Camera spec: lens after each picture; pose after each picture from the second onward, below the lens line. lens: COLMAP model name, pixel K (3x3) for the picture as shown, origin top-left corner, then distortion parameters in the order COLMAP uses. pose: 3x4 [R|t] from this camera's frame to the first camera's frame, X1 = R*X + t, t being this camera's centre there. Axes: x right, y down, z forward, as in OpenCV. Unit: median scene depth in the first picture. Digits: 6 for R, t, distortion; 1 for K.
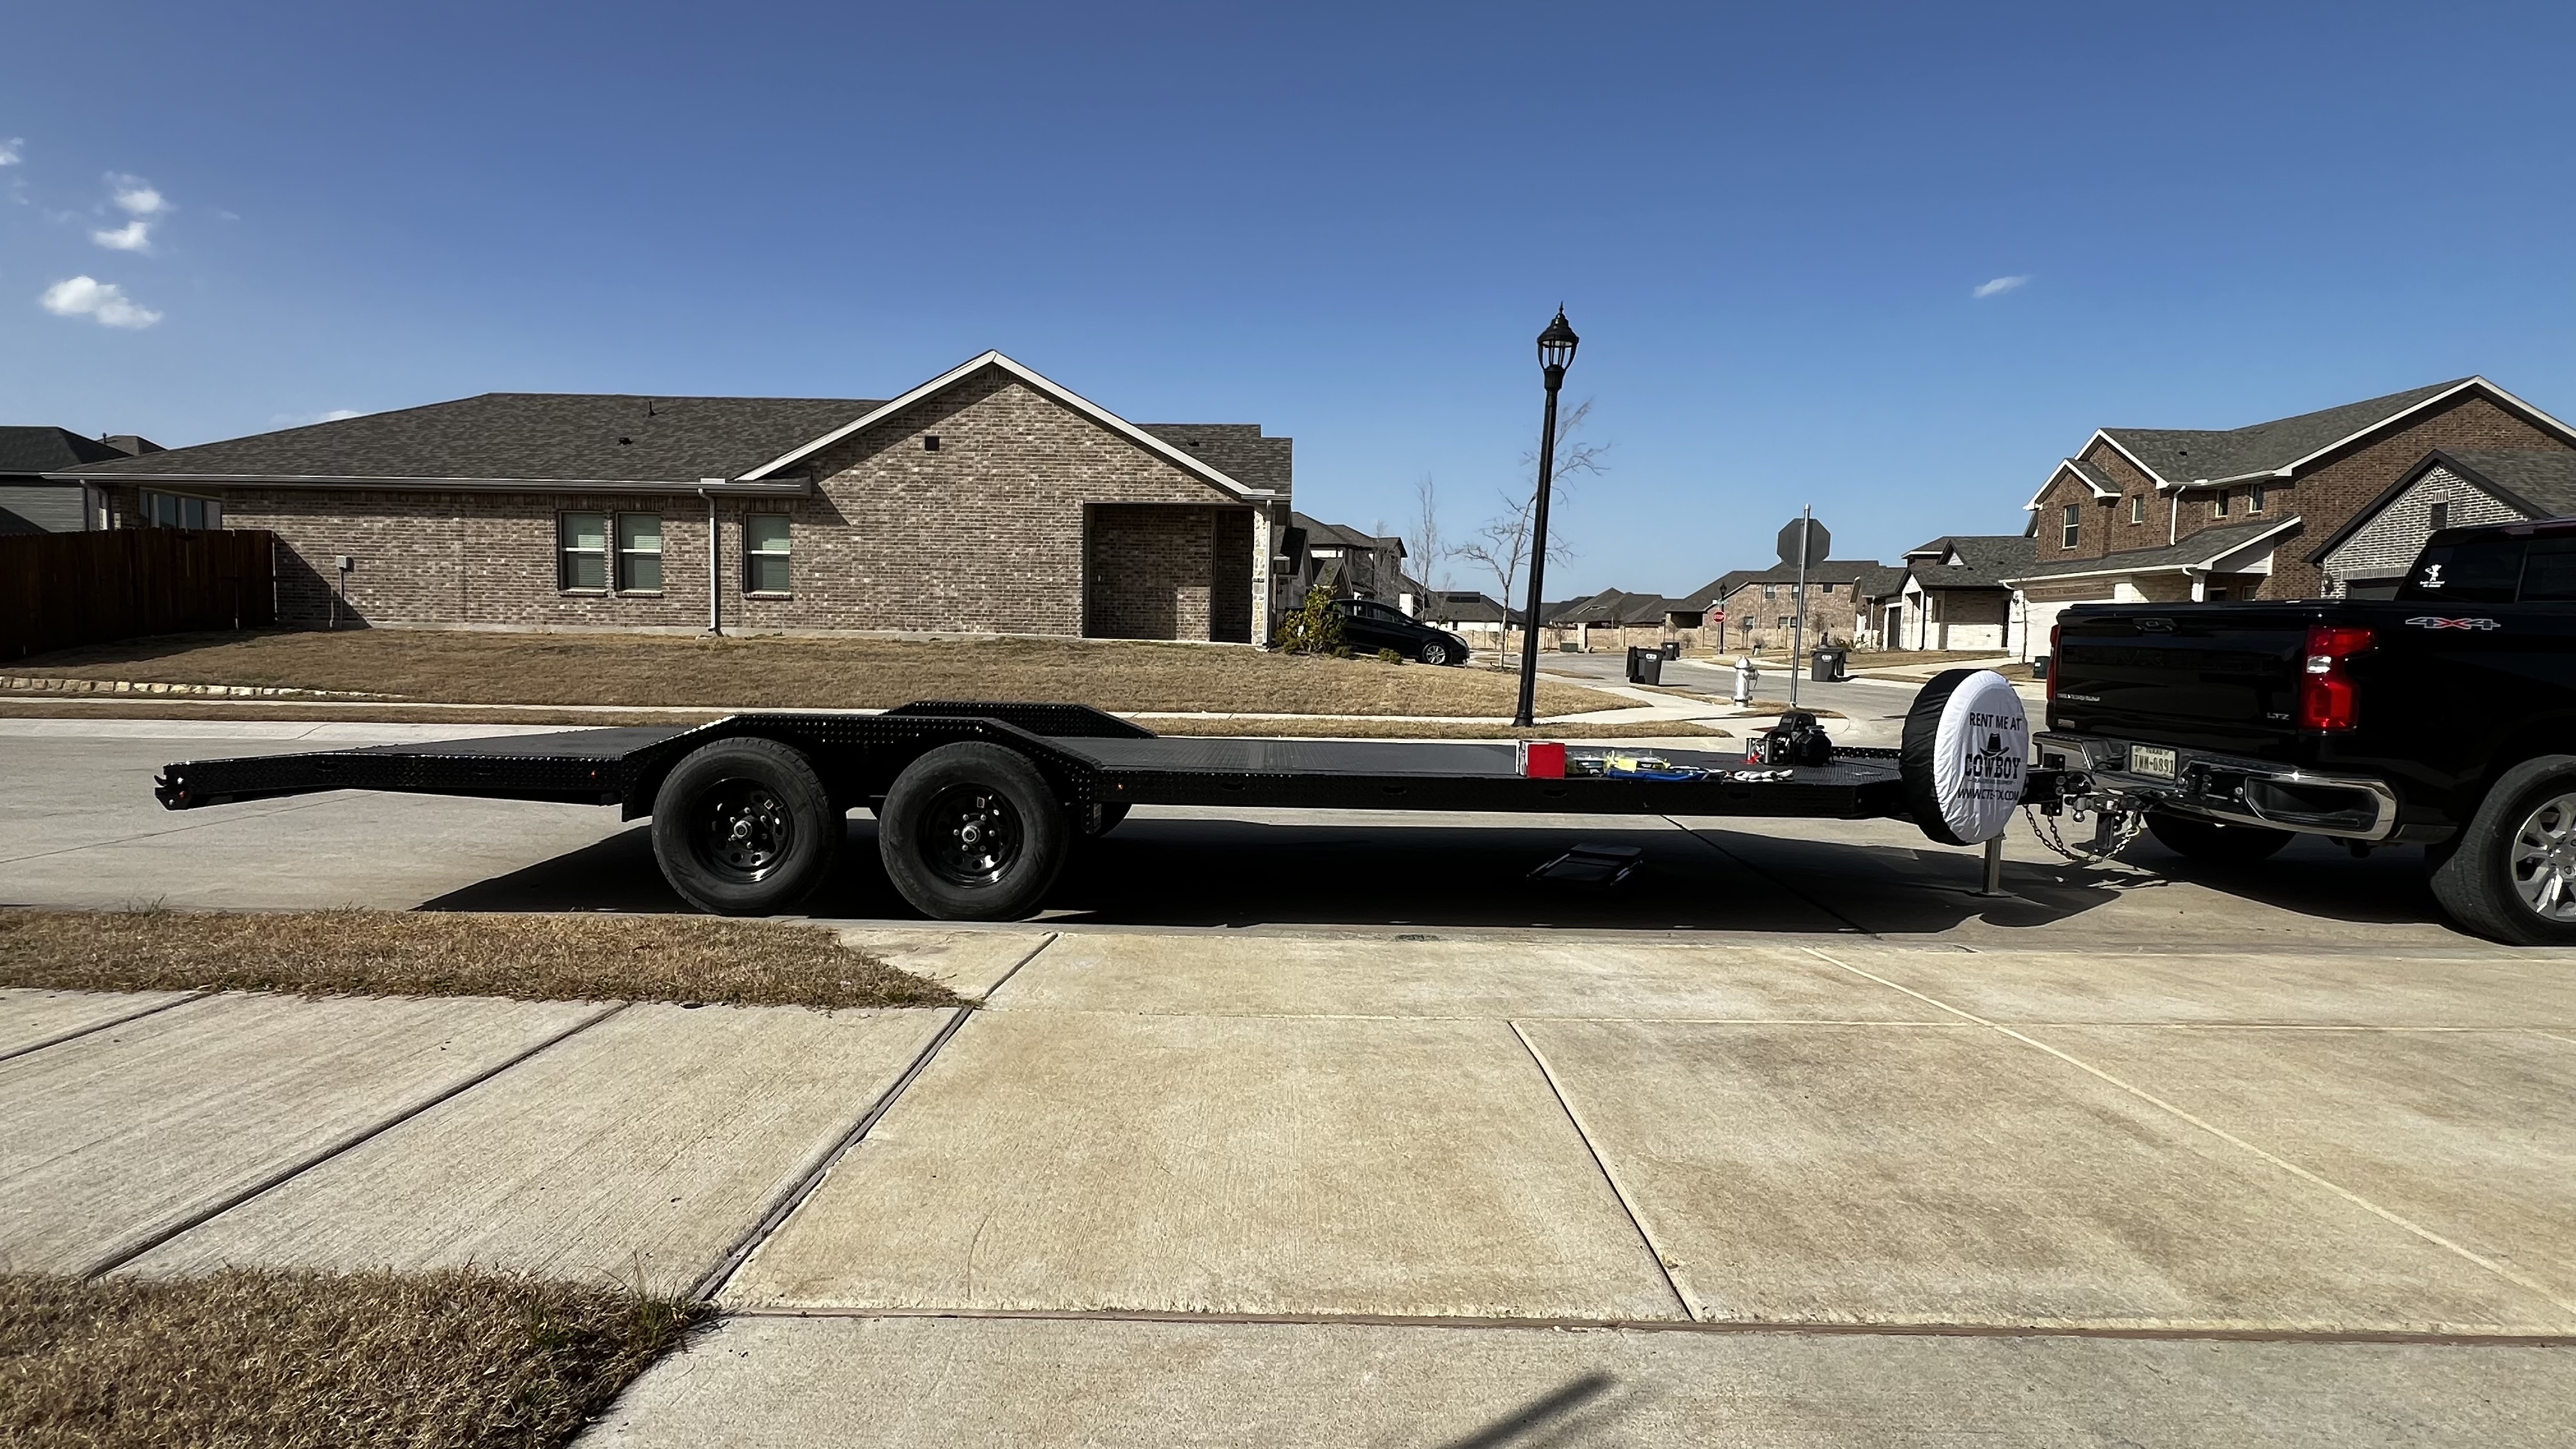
lens RADIAL K [[1240.5, 0, 1281.2], [0, 1240.5, 729.9], [0, 0, 1]] dist [0.003383, 0.000342]
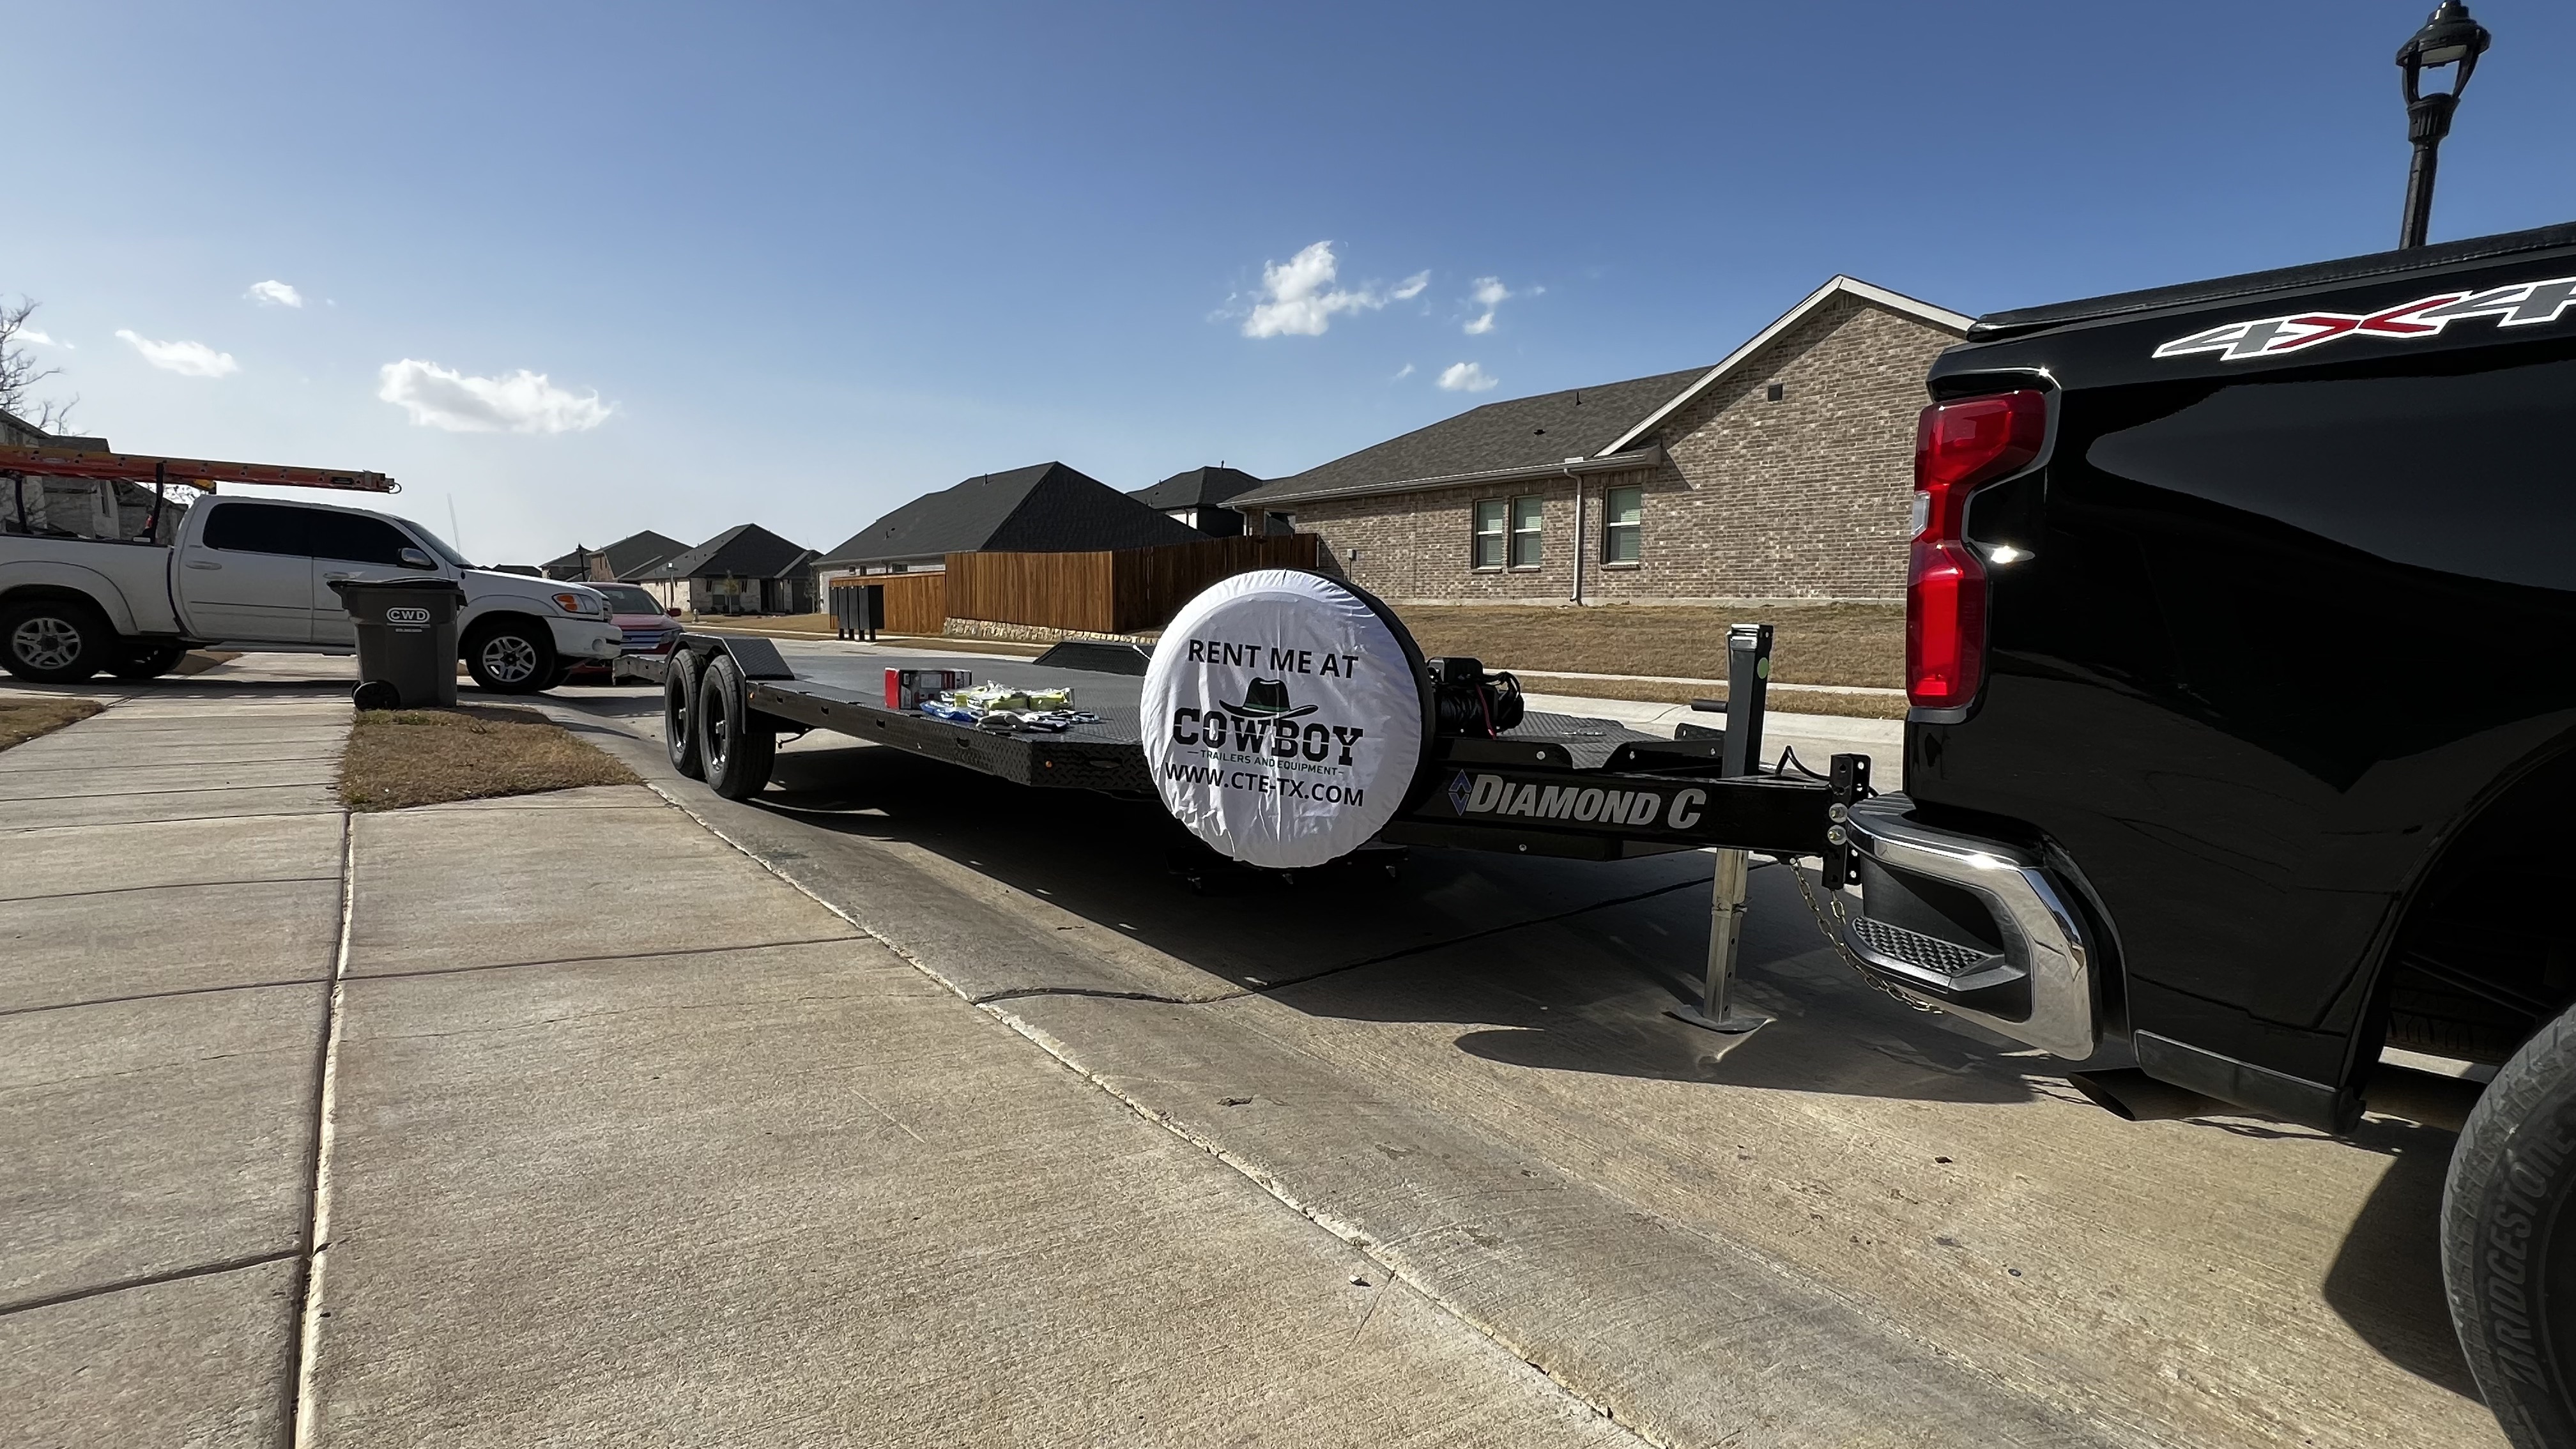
lens RADIAL K [[1240.5, 0, 1282.5], [0, 1240.5, 720.5], [0, 0, 1]] dist [0.003383, 0.000342]
pose [[0.595932, 0.058874, -0.800874, 0.254370], [-0.053700, 0.997998, 0.033407, 0.000724], [0.801238, 0.023099, 0.597900, 0.162949]]
